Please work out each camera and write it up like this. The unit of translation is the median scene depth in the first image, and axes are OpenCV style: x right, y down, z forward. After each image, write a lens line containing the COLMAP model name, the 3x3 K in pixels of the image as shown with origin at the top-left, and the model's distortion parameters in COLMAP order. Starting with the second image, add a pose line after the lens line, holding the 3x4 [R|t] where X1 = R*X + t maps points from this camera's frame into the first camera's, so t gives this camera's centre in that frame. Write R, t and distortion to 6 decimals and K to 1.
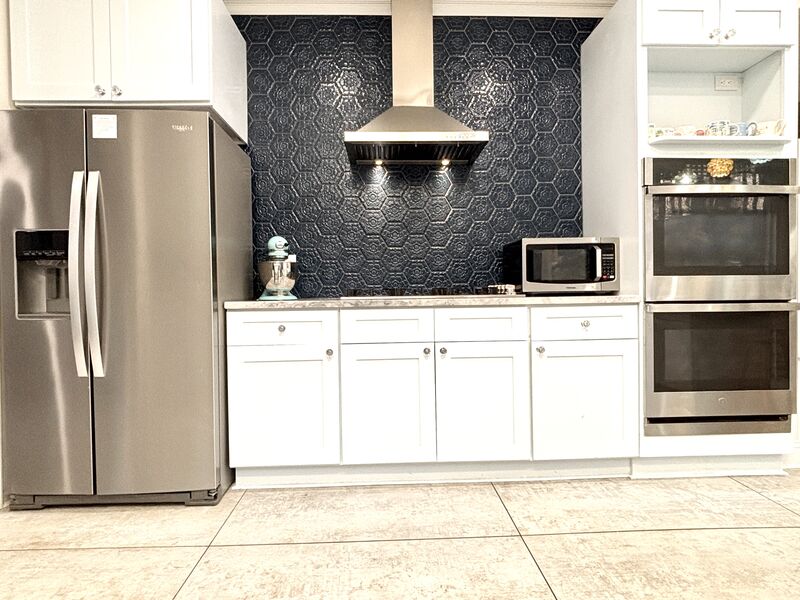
lens RADIAL K [[475.7, 0, 399.7], [0, 475.7, 295.2], [0, 0, 1]] dist [0.003200, 0.000174]
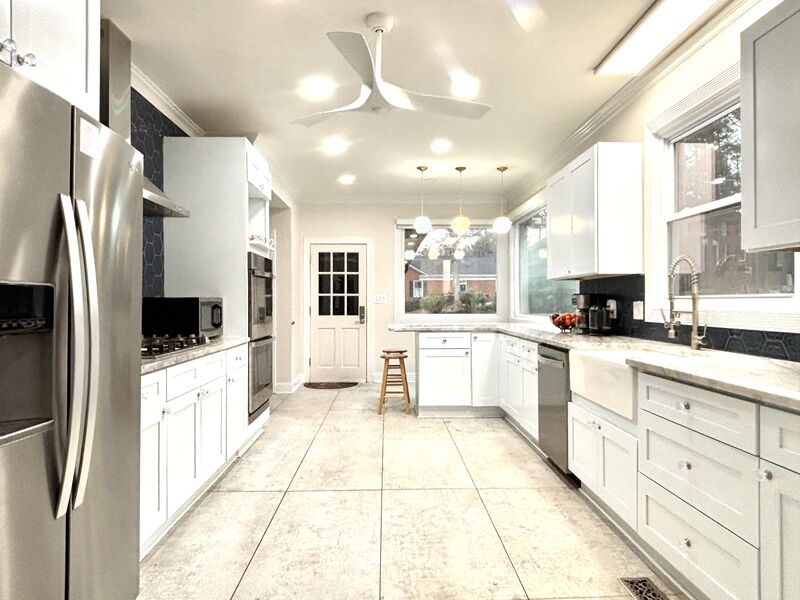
lens RADIAL K [[530.9, 0, 400.9], [0, 530.9, 299.8], [0, 0, 1]] dist [-0.012989, -0.000462]
pose [[0.000542, 0.009232, 0.999957, -1.370459], [0.020678, 0.999743, -0.009241, -0.101164], [-0.999786, 0.020682, 0.000351, 0.538656]]
